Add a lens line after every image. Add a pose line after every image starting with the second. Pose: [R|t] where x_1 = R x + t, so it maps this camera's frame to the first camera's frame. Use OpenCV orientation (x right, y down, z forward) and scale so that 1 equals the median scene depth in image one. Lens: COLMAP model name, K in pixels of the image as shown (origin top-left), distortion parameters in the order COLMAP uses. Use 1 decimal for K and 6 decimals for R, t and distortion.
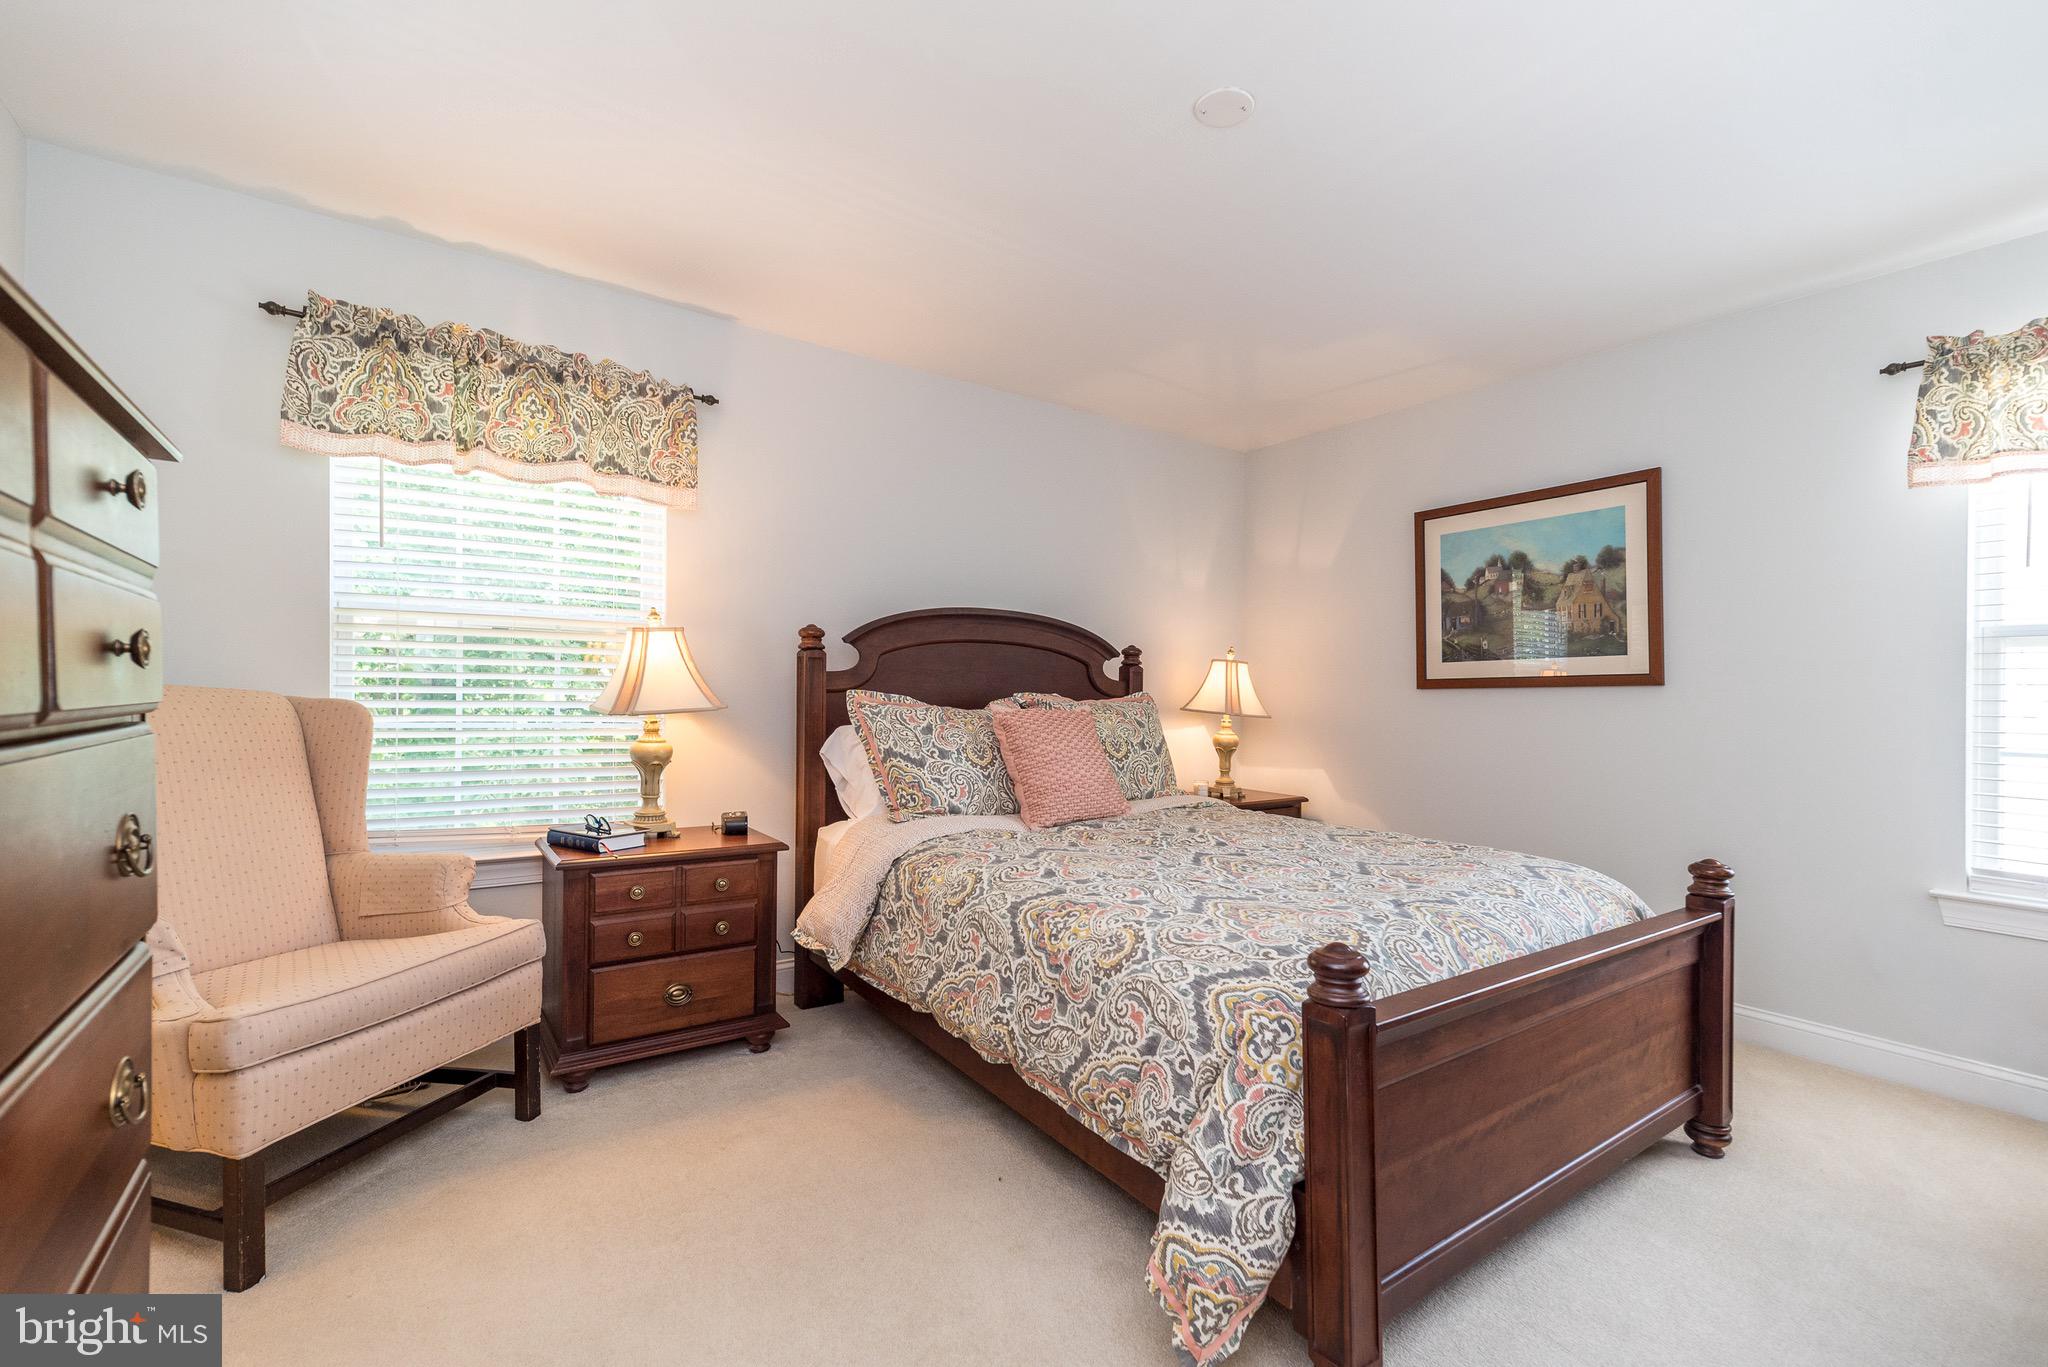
lens RADIAL K [[858.0, 0, 1022.3], [0, 858.0, 703.1], [0, 0, 1]] dist [0.008430, 0.000087]
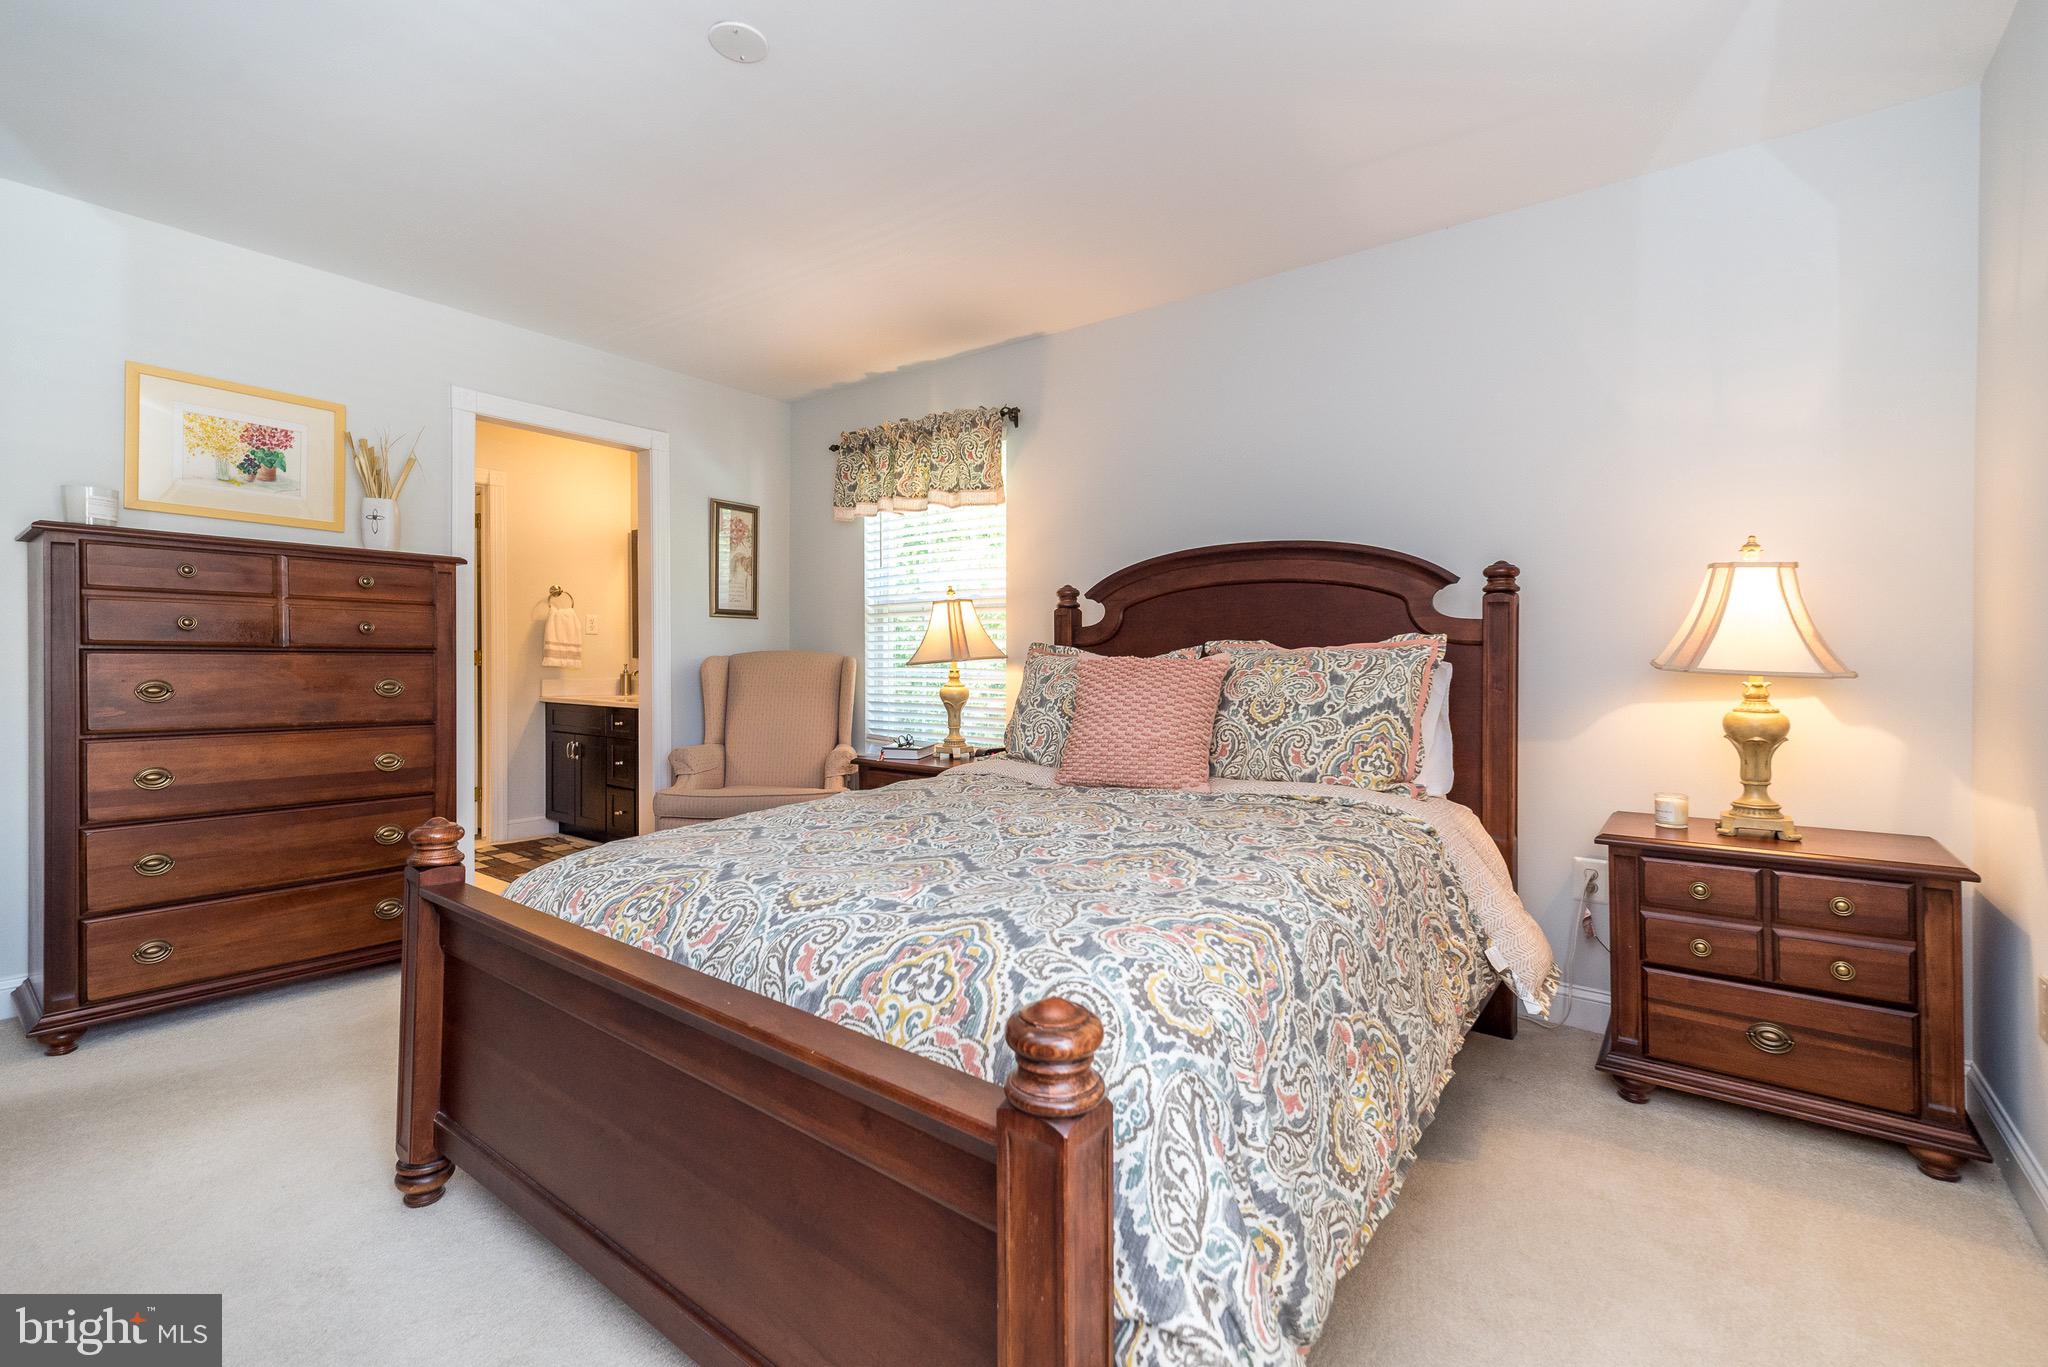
lens RADIAL K [[888.9, 0, 1026.8], [0, 888.9, 681.5], [0, 0, 1]] dist [0.003824, 0.000202]
pose [[0.339419, 0.008722, -0.940595, 0.940002], [0.003812, 0.999936, 0.010647, 0.022345], [0.940628, -0.007199, 0.339364, 0.648425]]
